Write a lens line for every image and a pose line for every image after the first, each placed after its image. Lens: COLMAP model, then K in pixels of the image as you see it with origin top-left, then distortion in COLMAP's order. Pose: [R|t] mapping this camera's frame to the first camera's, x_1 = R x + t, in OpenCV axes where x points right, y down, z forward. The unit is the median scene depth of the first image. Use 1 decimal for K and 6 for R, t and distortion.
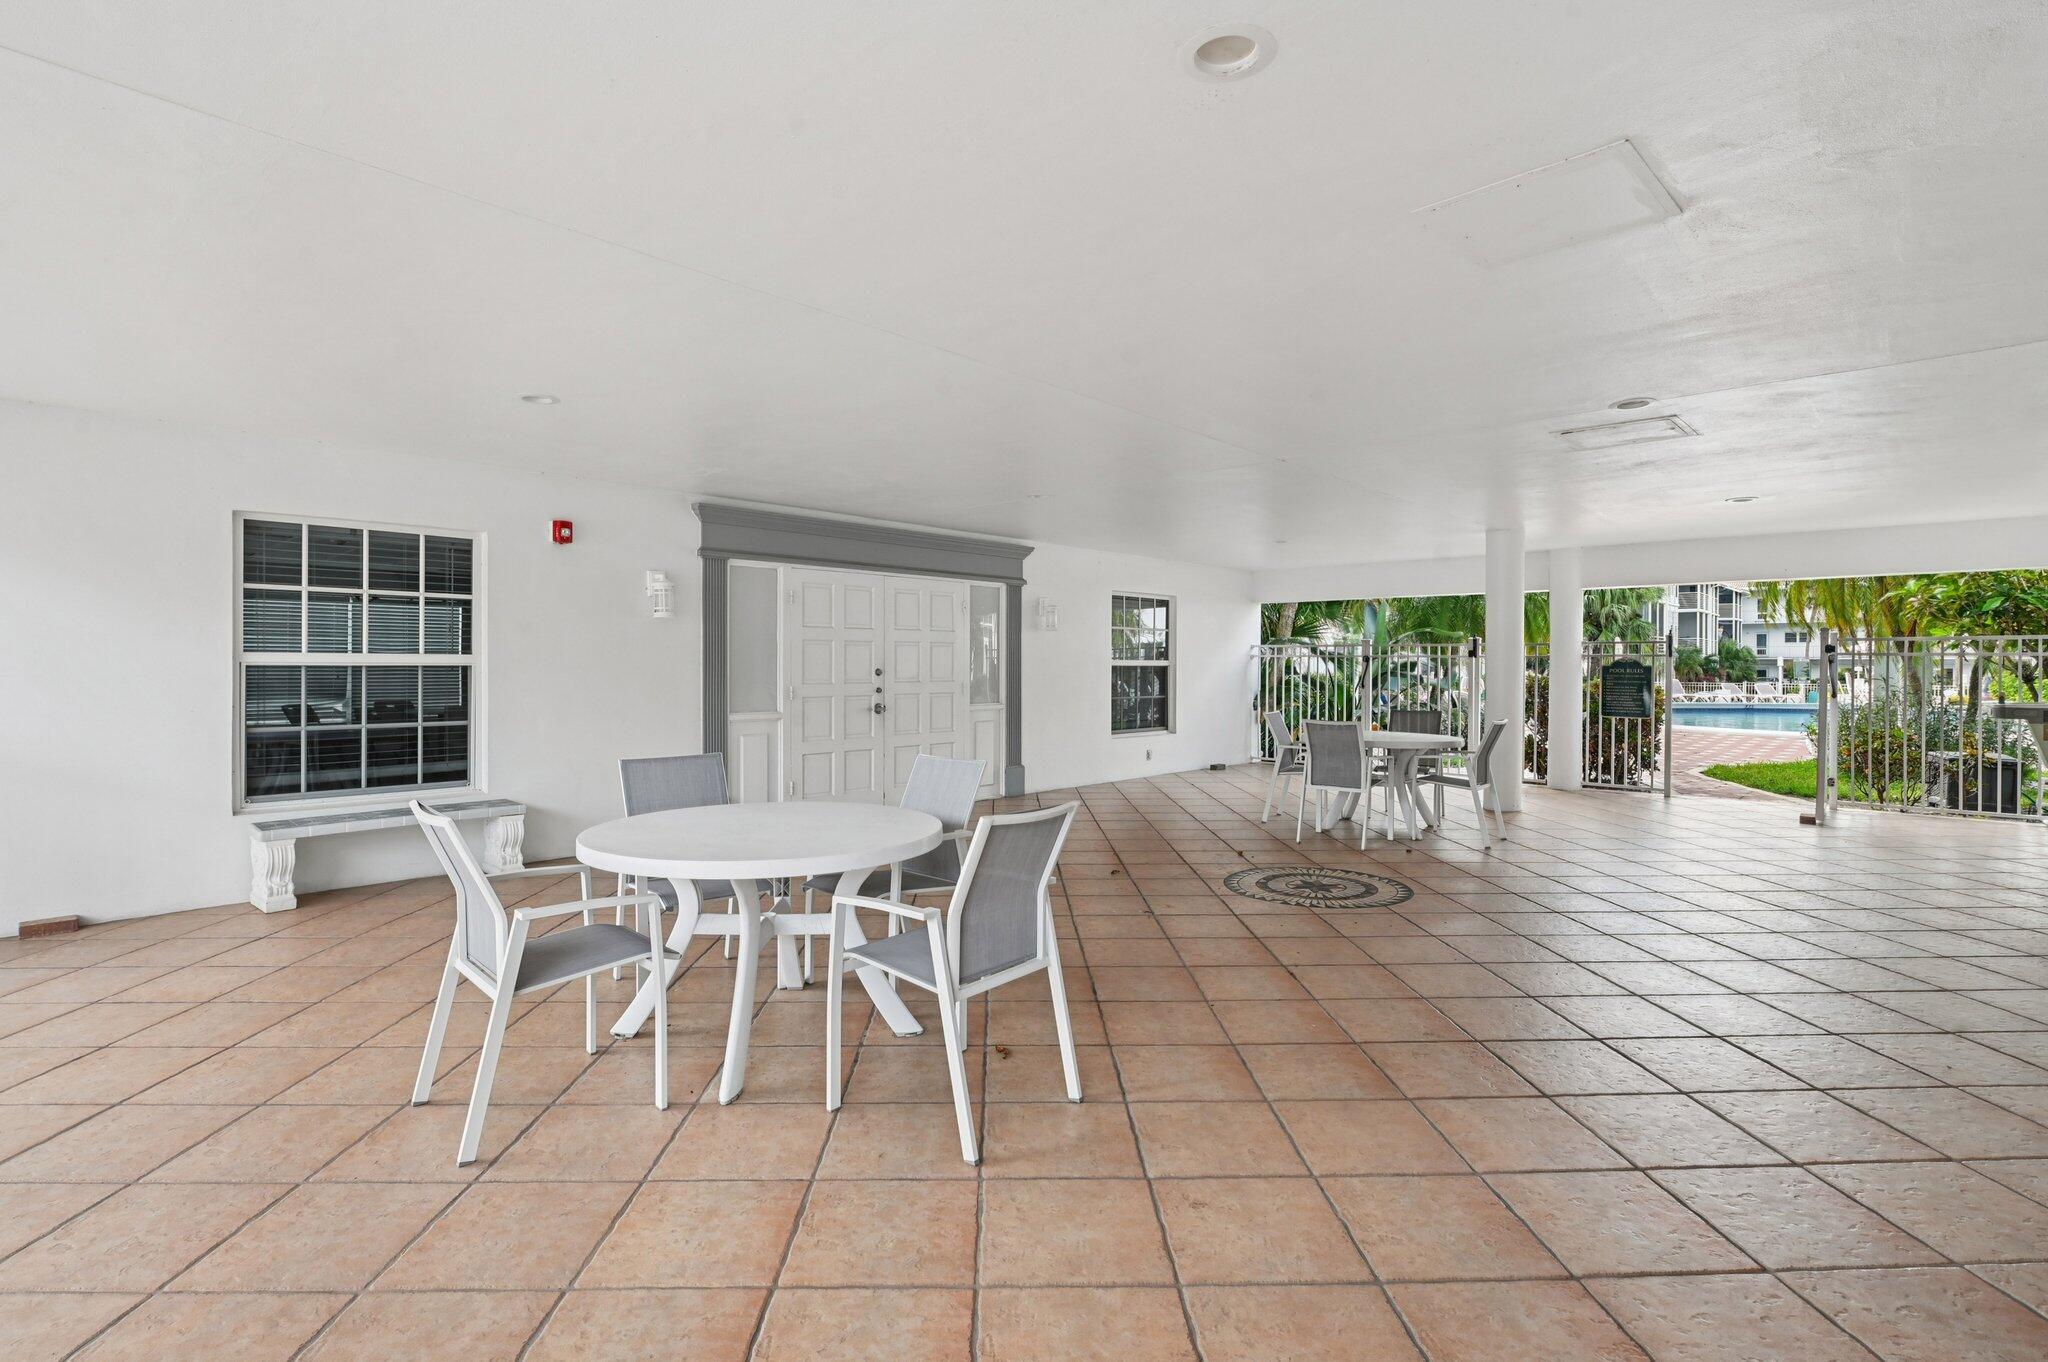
lens RADIAL K [[963.0, 0, 1027.0], [0, 963.0, 676.4], [0, 0, 1]] dist [-0.005686, -0.003684]
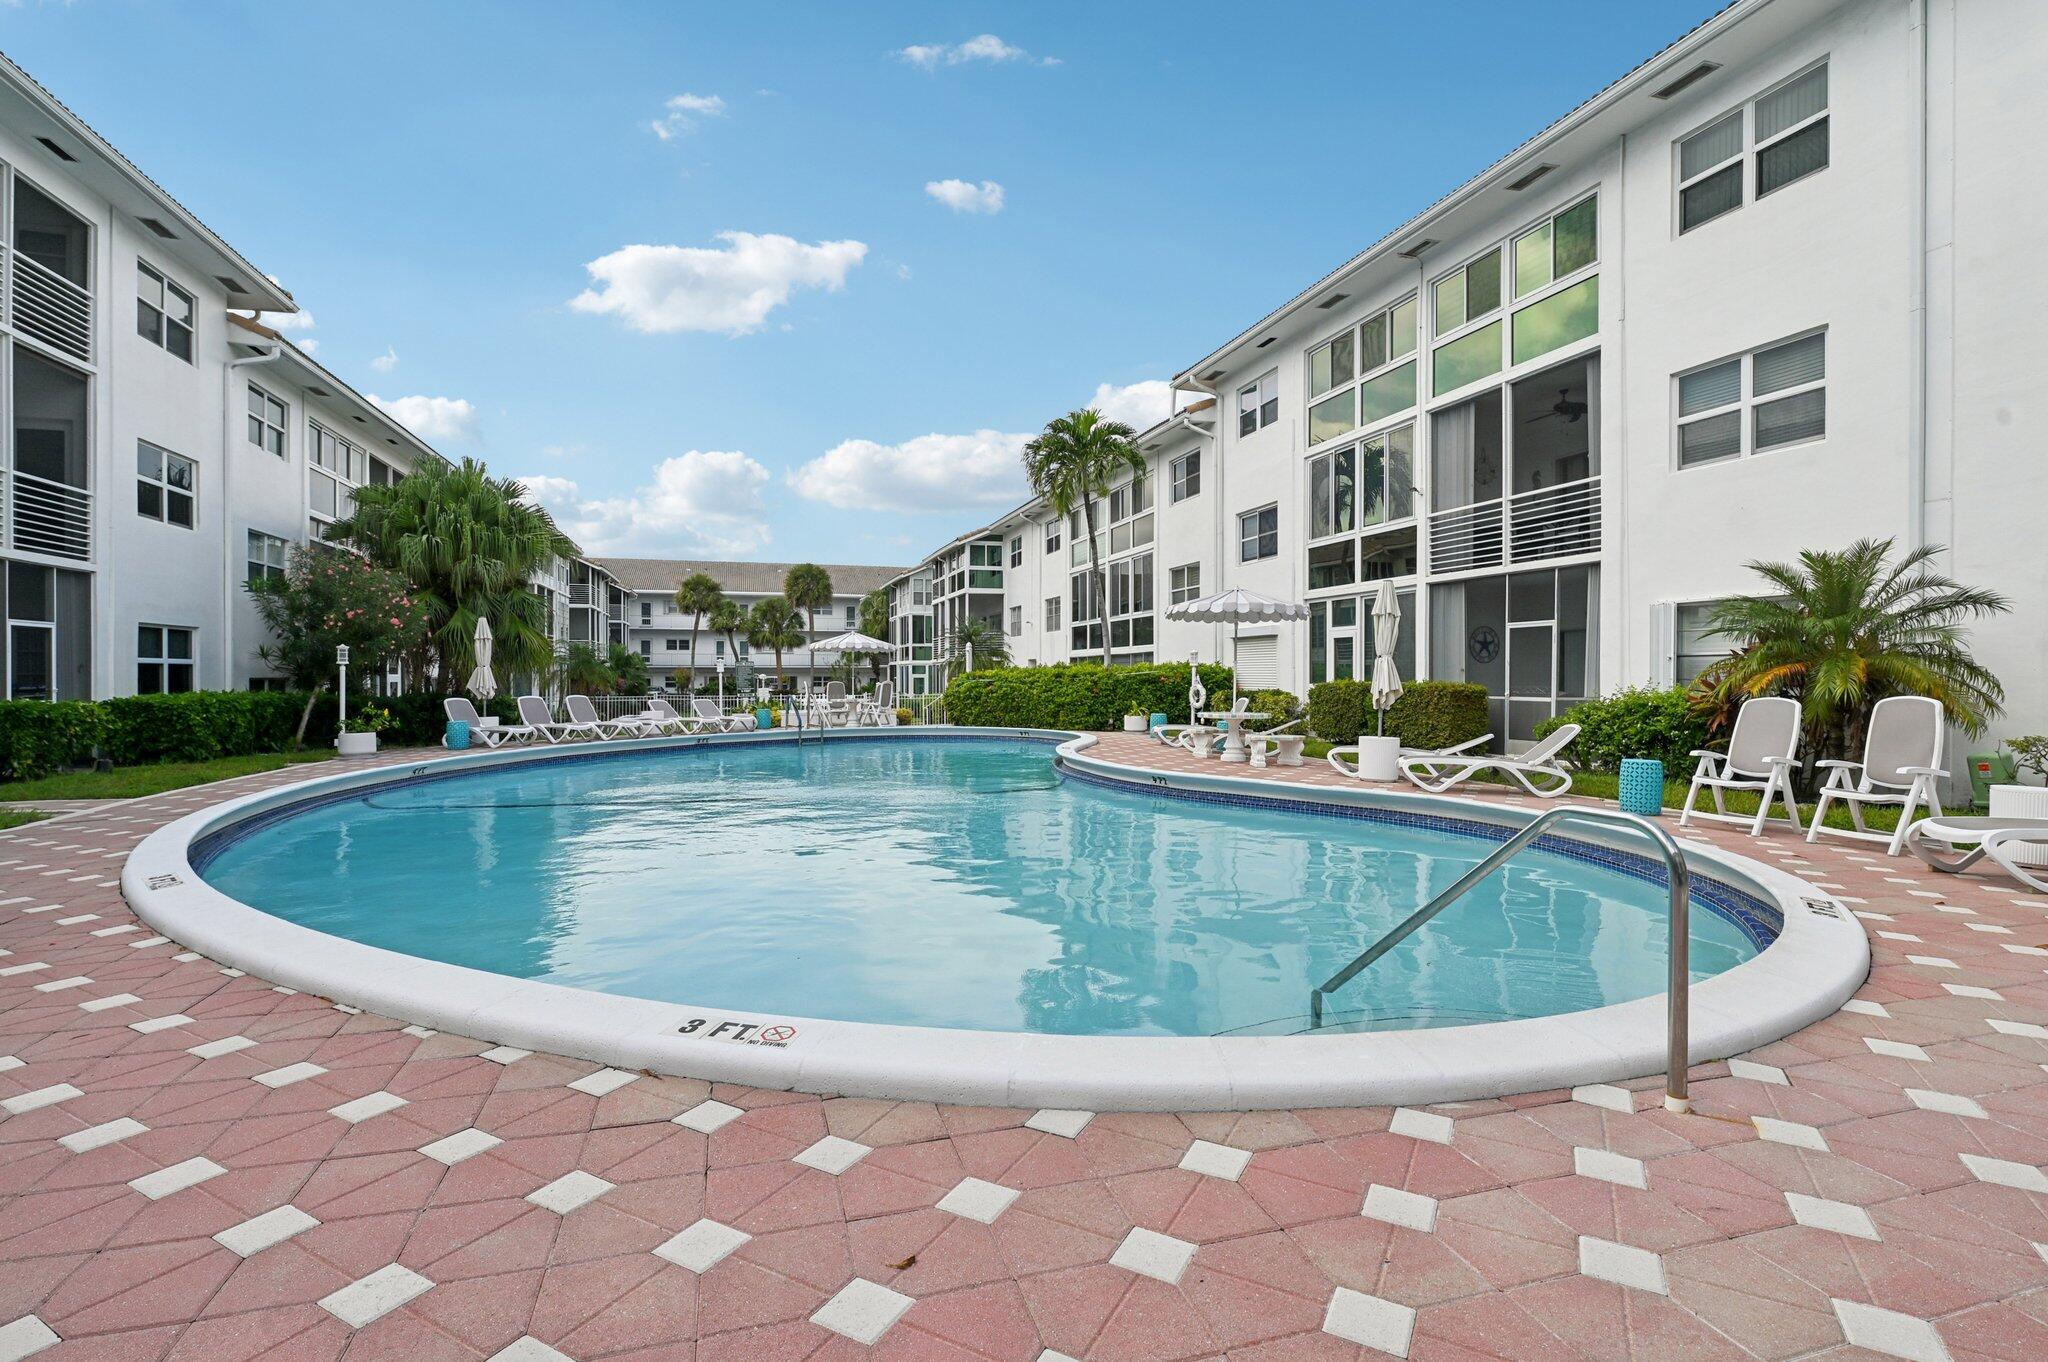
lens RADIAL K [[963.0, 0, 1027.0], [0, 963.0, 676.4], [0, 0, 1]] dist [-0.005686, -0.003684]
pose [[0.495624, -0.004785, 0.868524, 0.195446], [0.013583, 0.999905, -0.002242, -0.002563], [-0.868431, 0.012909, 0.495642, 0.309352]]
